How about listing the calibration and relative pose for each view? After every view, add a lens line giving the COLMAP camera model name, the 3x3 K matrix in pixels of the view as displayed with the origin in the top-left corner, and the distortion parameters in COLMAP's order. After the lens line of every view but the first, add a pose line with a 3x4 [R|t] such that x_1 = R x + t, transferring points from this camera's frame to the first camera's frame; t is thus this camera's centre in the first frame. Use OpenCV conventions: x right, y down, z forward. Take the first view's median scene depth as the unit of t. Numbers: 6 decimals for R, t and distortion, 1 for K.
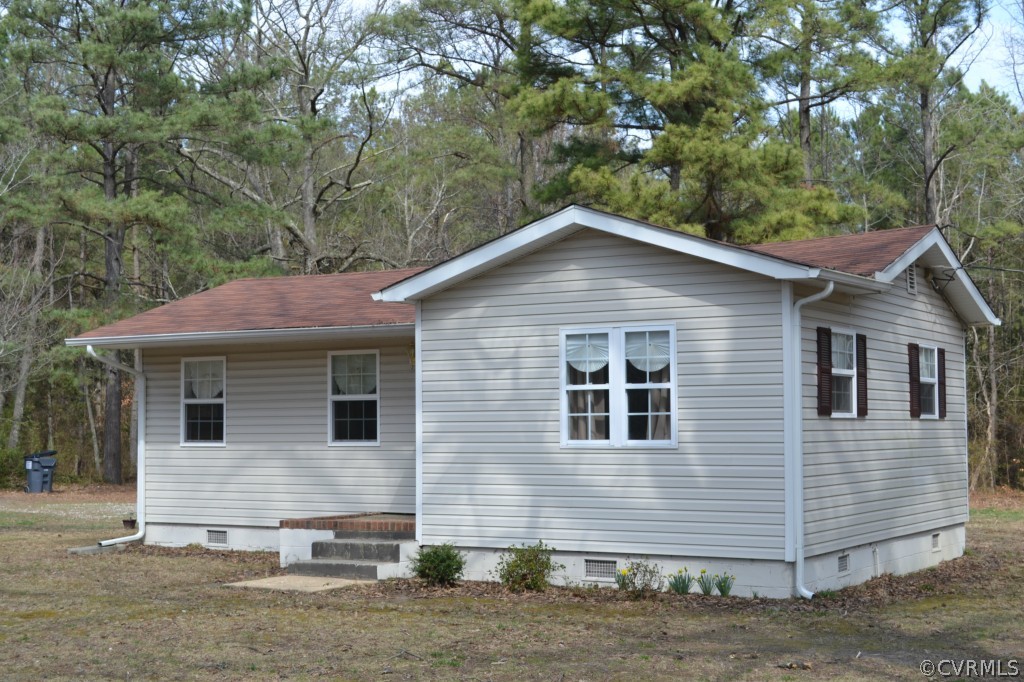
lens RADIAL K [[1492.4, 0, 512.0], [0, 1492.4, 342.5], [0, 0, 1]] dist [-0.002847, 0.000000]
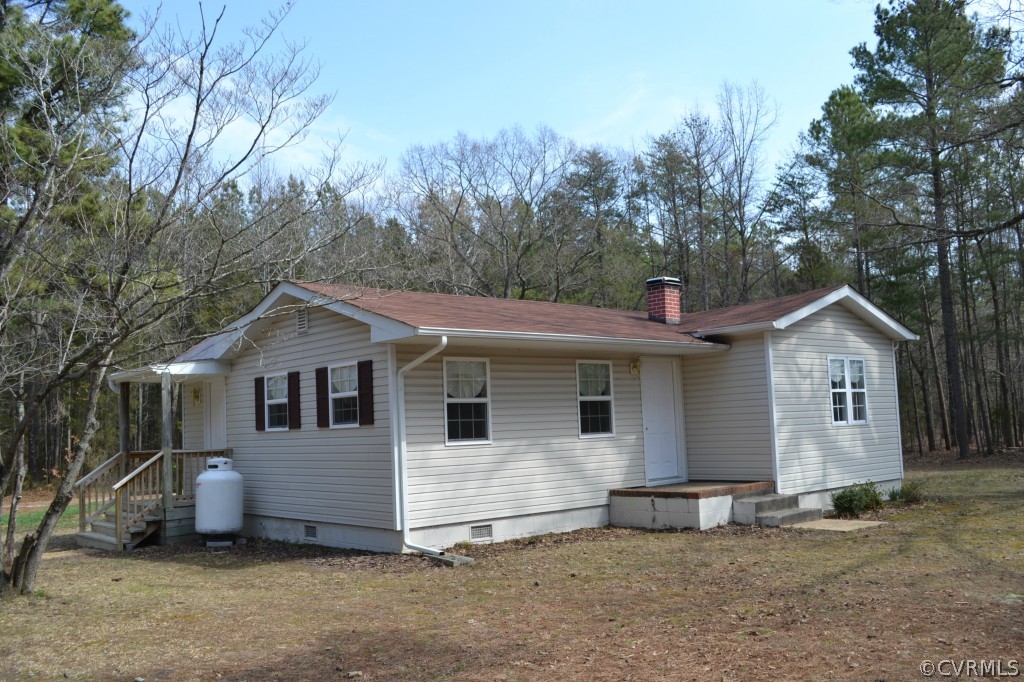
lens RADIAL K [[917.0, 0, 511.5], [0, 917.0, 336.9], [0, 0, 1]] dist [-0.090650, 0.003624]
pose [[0.307457, 0.087114, 0.947566, -0.834404], [-0.021125, 0.996180, -0.084729, 0.050948], [-0.951327, 0.006033, 0.308123, 0.816320]]
